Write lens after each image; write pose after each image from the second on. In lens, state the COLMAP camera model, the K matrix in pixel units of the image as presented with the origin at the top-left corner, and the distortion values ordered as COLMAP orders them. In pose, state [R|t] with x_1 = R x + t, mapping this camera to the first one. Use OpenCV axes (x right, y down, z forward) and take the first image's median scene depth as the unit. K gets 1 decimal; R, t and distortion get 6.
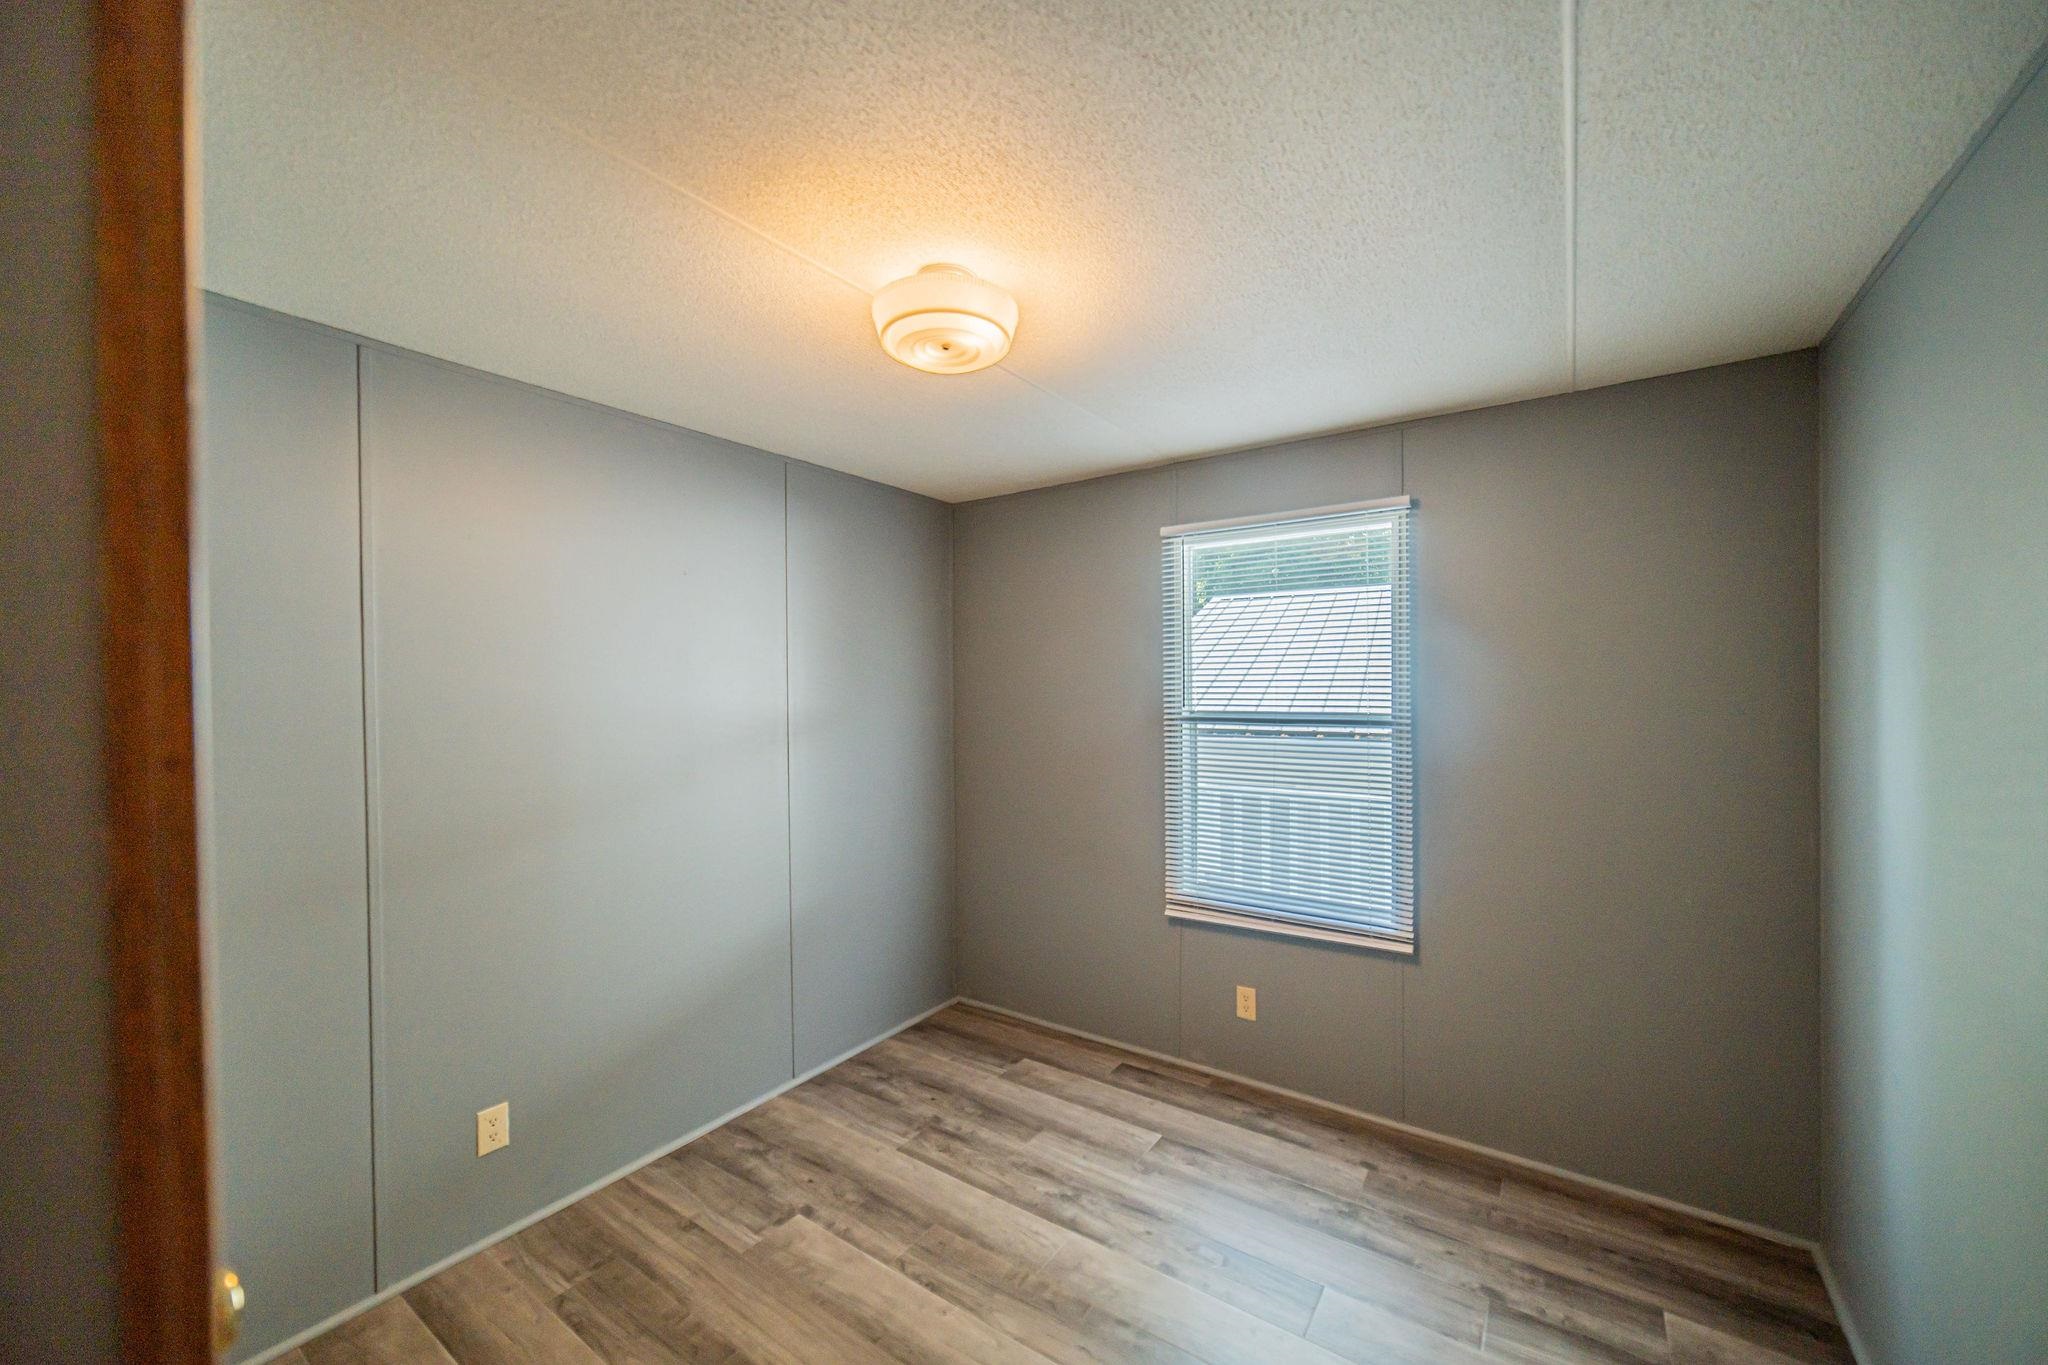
lens RADIAL K [[815.6, 0, 1006.9], [0, 815.6, 675.0], [0, 0, 1]] dist [-0.003118, -0.000157]
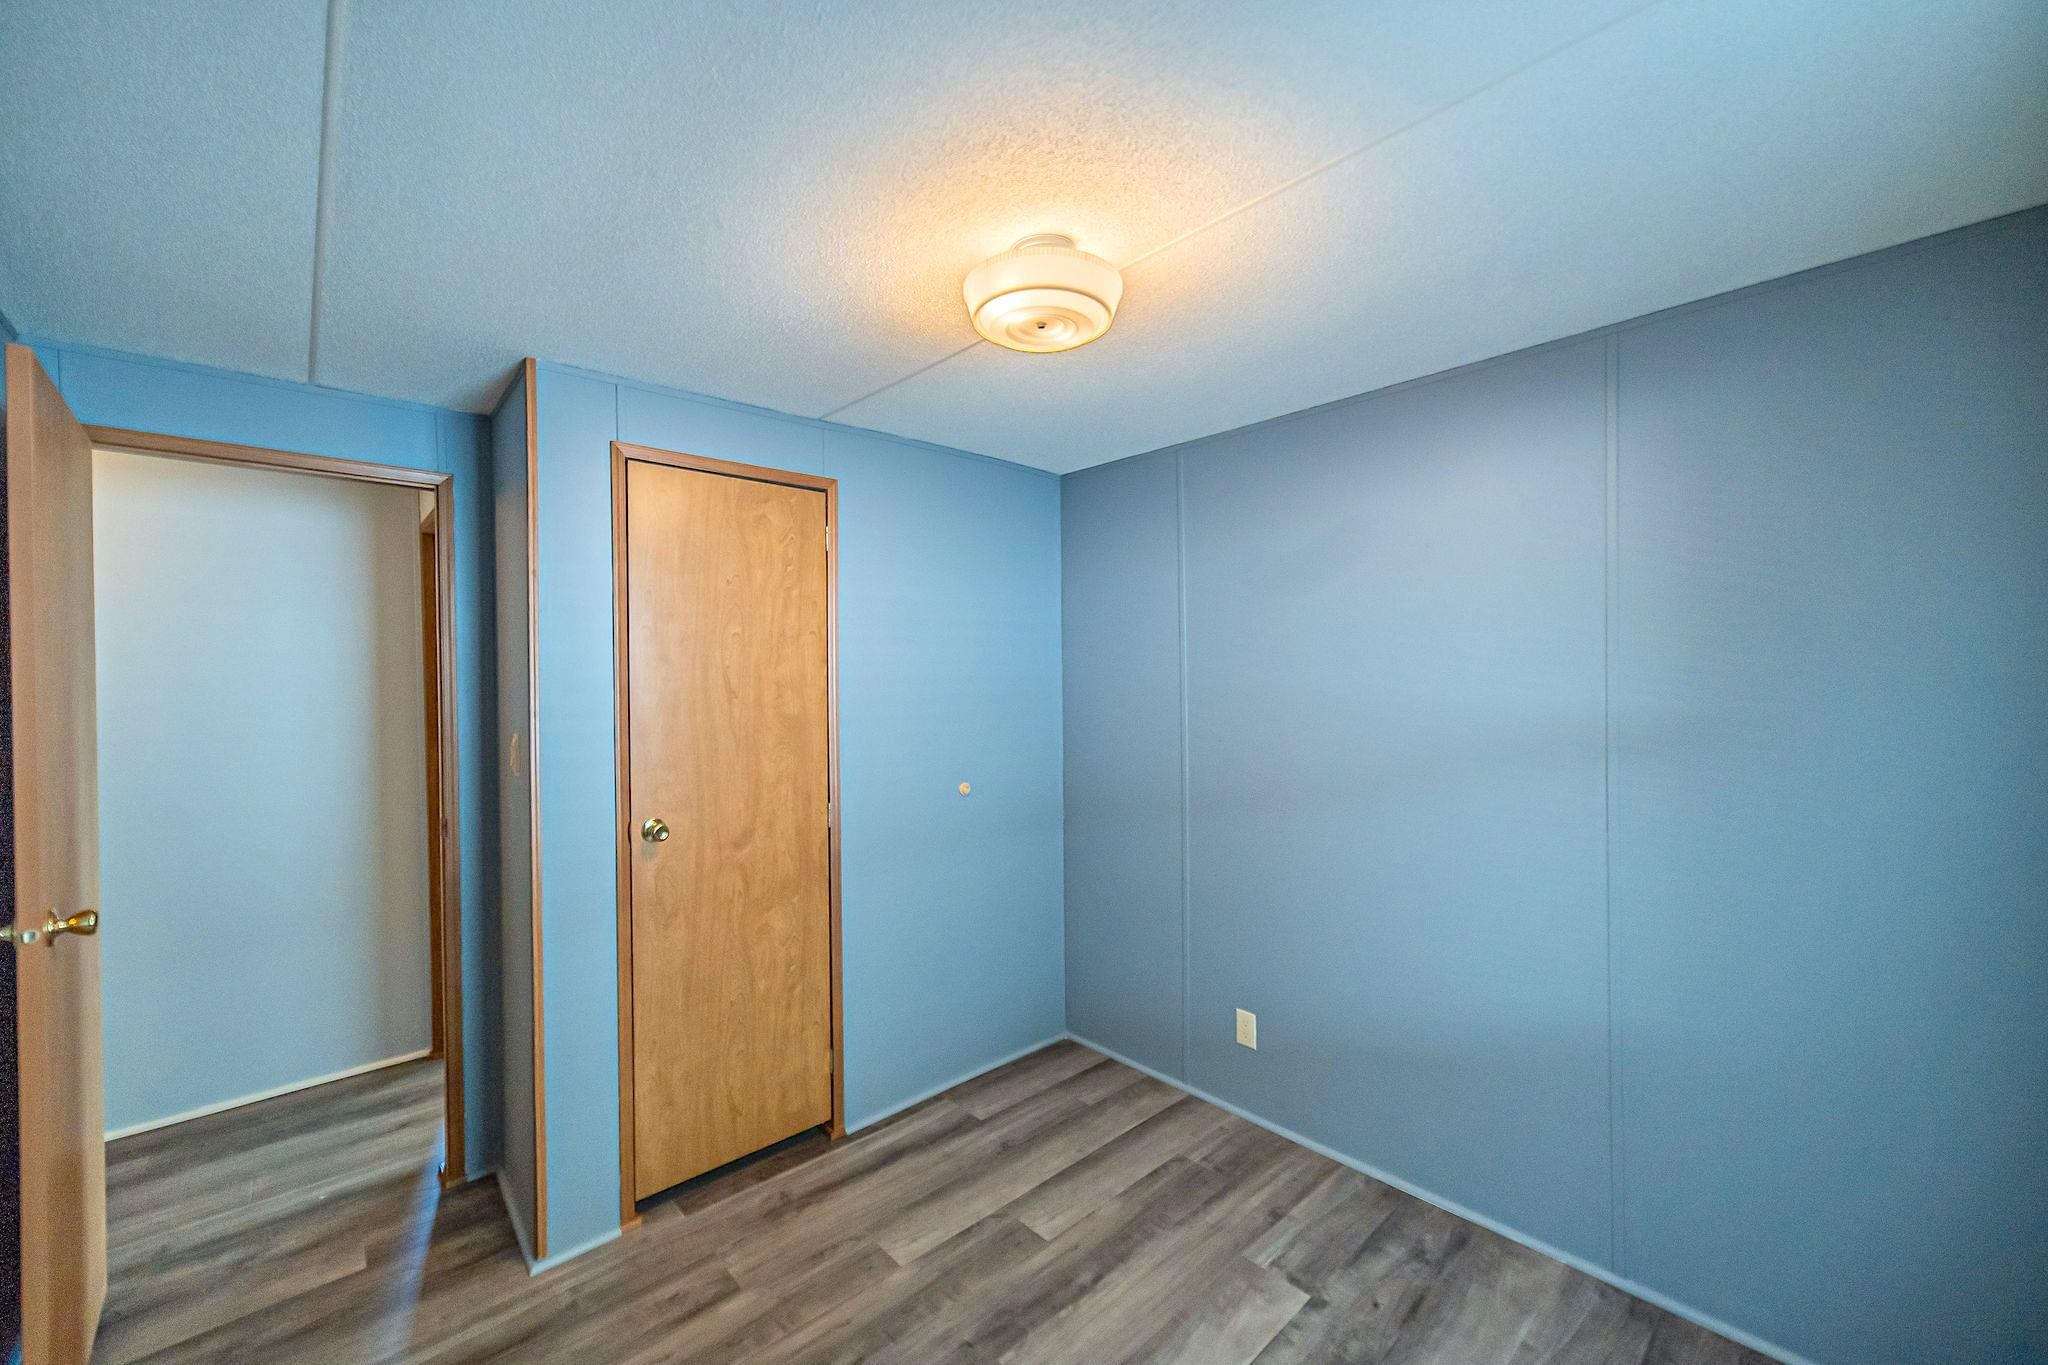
lens RADIAL K [[815.6, 0, 1009.6], [0, 815.6, 688.2], [0, 0, 1]] dist [-0.003118, -0.000157]
pose [[-0.247104, 0.020153, -0.968779, 0.655393], [0.024750, 0.999589, 0.014482, -0.000462], [0.968673, -0.020398, -0.247502, 0.936307]]
